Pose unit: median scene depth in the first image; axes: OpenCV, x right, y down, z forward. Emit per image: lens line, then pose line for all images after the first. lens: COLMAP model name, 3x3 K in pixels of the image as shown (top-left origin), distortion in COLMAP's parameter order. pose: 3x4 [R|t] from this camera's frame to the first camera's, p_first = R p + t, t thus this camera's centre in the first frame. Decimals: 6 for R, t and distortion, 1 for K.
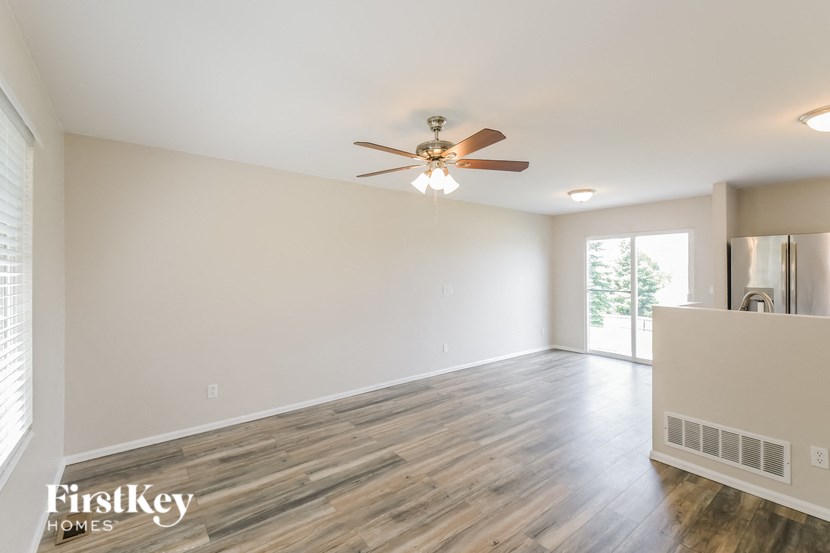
lens RADIAL K [[362.3, 0, 412.5], [0, 362.3, 276.6], [0, 0, 1]] dist [0.044994, -0.035223]
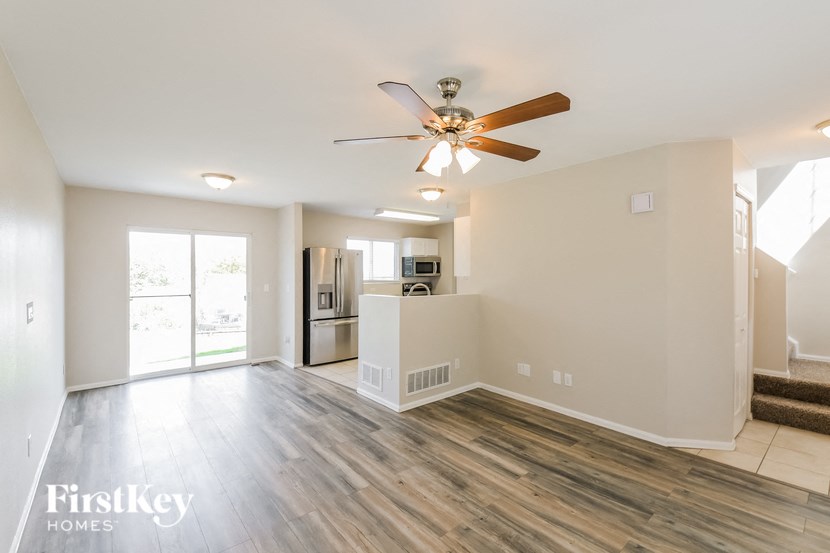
lens RADIAL K [[362.3, 0, 412.5], [0, 362.3, 276.6], [0, 0, 1]] dist [0.044994, -0.035223]
pose [[-0.041793, -0.006424, 0.999106, -0.702184], [0.014224, 0.999874, 0.007024, -0.005251], [-0.999025, 0.014505, -0.041697, 1.056317]]
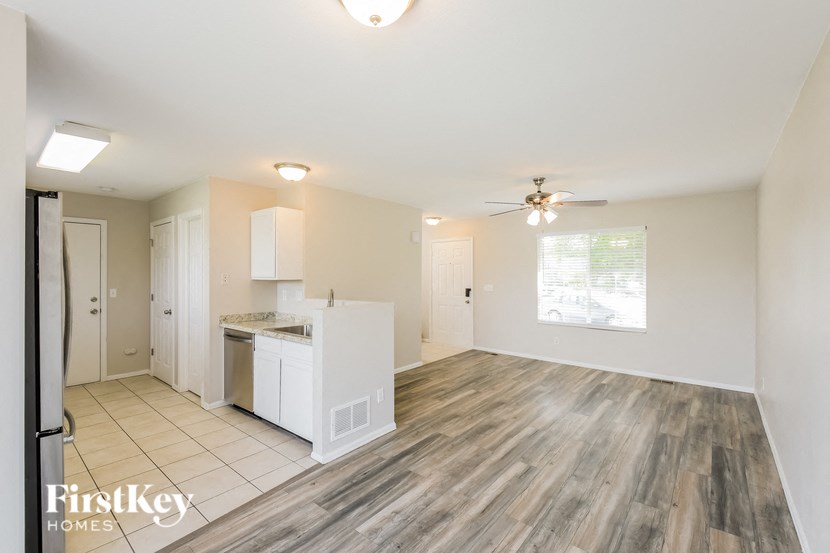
lens RADIAL K [[354.3, 0, 415.3], [0, 354.3, 267.9], [0, 0, 1]] dist [0.041326, -0.031111]
pose [[-0.976145, -0.001496, -0.217113, 0.888208], [-0.000344, 0.999986, -0.005345, -0.033131], [0.217118, -0.005143, -0.976132, 2.290760]]
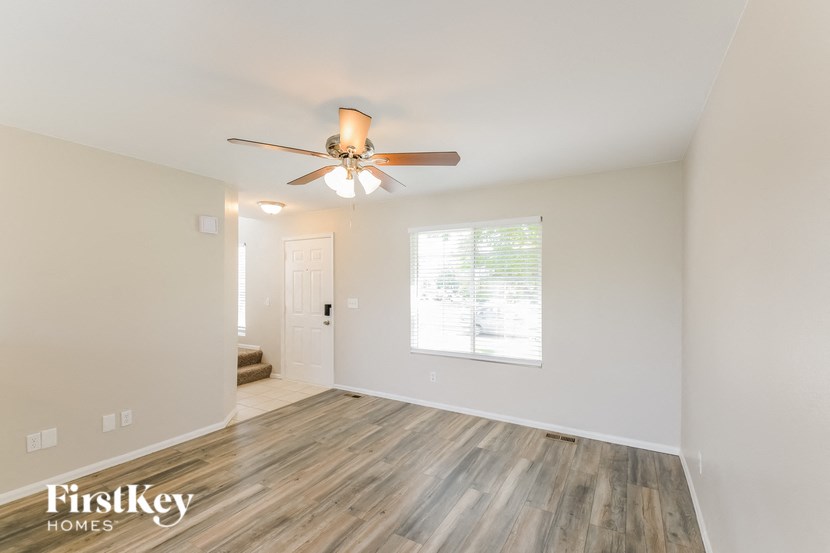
lens RADIAL K [[362.3, 0, 412.5], [0, 362.3, 276.6], [0, 0, 1]] dist [0.044994, -0.035223]
pose [[-0.928196, -0.006162, -0.372040, 0.250011], [-0.002207, 0.999936, -0.011056, -0.023369], [0.372085, -0.009441, -0.928151, 1.801627]]
